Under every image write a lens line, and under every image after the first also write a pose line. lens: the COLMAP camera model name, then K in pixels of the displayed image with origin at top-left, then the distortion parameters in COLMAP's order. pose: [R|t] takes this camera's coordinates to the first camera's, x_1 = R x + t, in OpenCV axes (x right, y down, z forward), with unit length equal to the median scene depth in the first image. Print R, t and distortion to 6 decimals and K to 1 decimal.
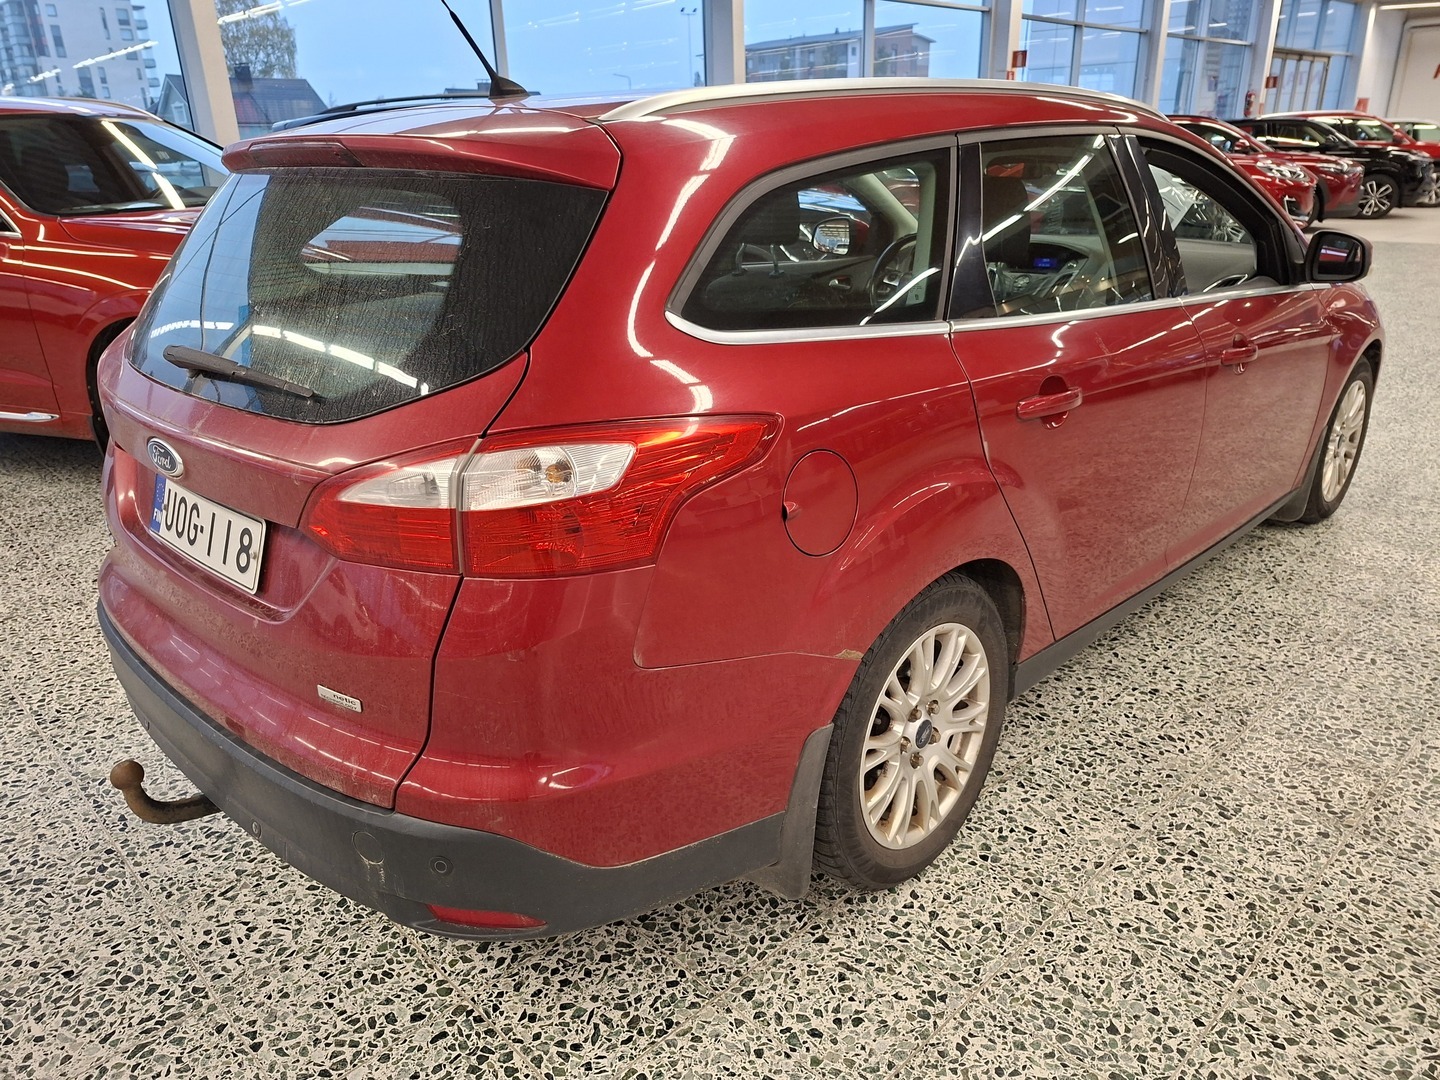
lens RADIAL K [[996.3, 0, 742.9], [0, 996.3, 535.5], [0, 0, 1]] dist [0.001517, -0.010509]
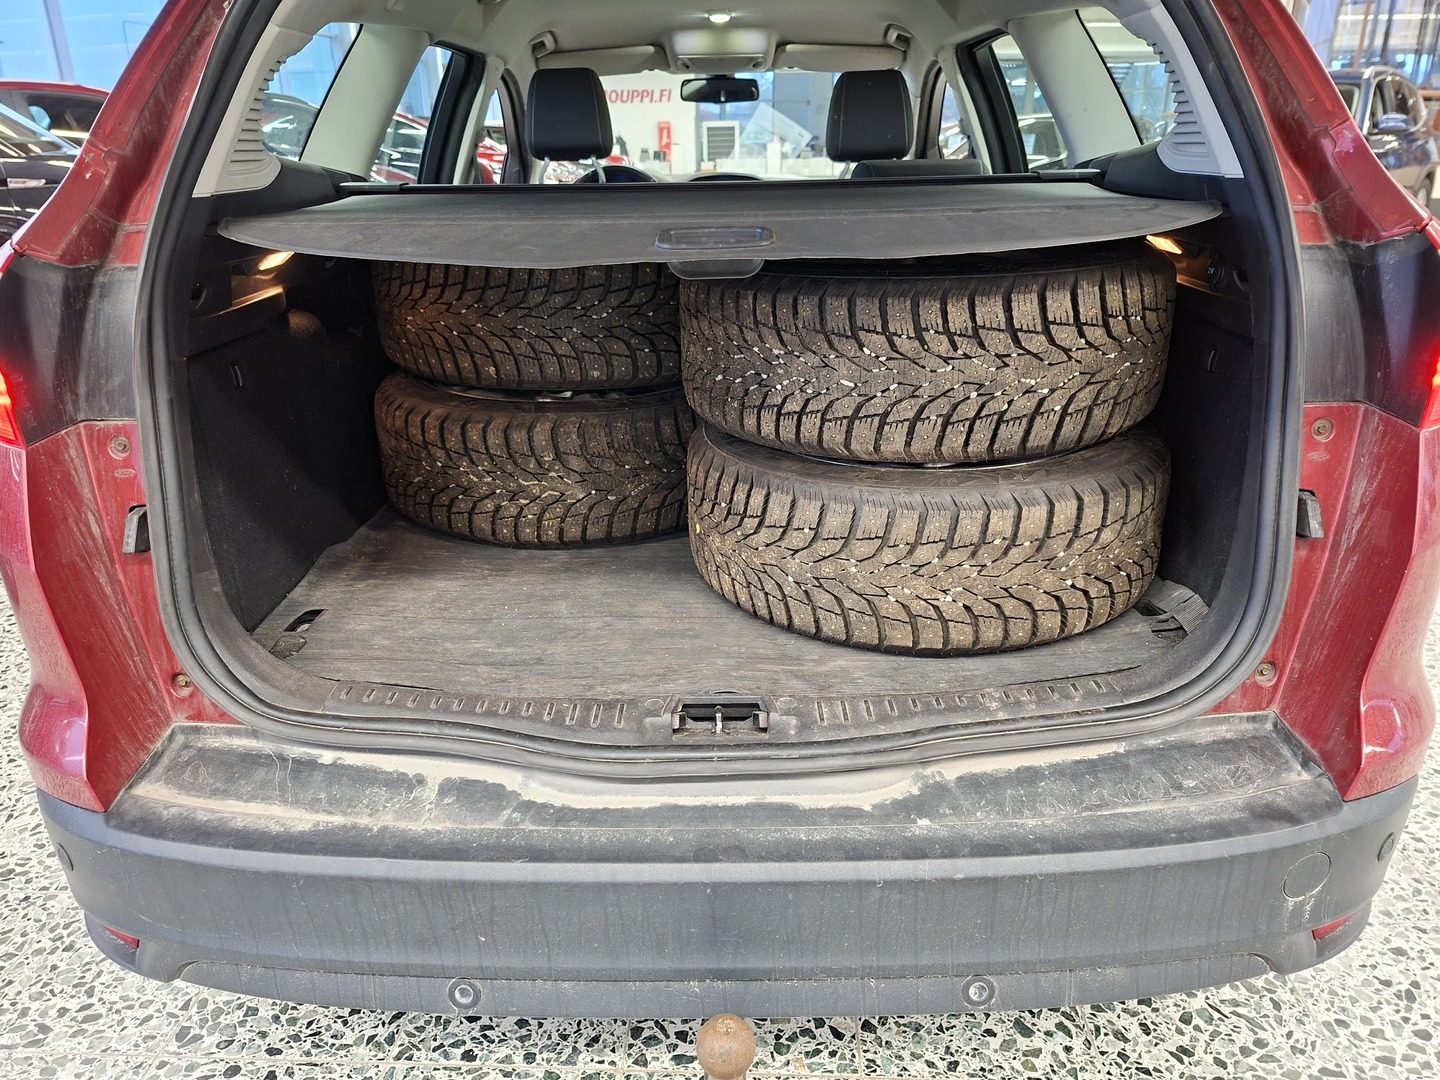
lens RADIAL K [[996.3, 0, 711.5], [0, 996.3, 541.5], [0, 0, 1]] dist [0.001517, -0.010509]
pose [[0.743449, -0.231295, 0.627524, -0.812577], [0.236812, 0.968544, 0.076431, -0.041599], [-0.625463, 0.091782, 0.774837, 0.551624]]
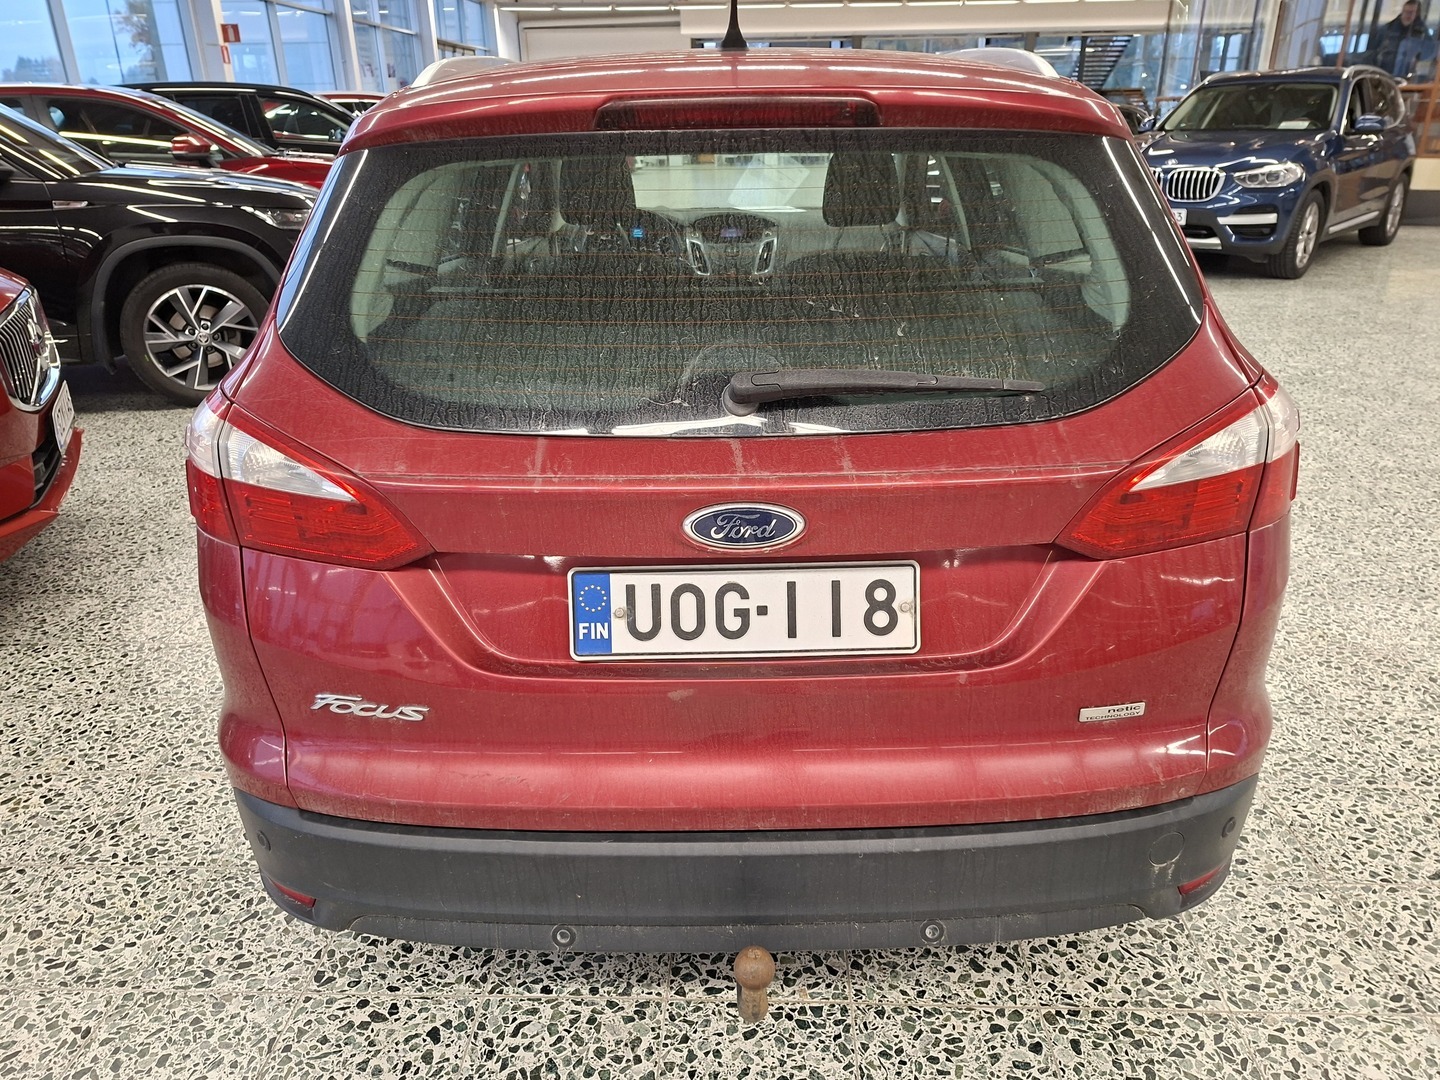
lens RADIAL K [[996.3, 0, 722.0], [0, 996.3, 539.1], [0, 0, 1]] dist [0.001517, -0.010509]
pose [[0.734709, -0.248422, 0.631260, -0.938063], [0.238327, 0.965743, 0.102670, -0.129520], [-0.635140, 0.075013, 0.768746, 0.405343]]
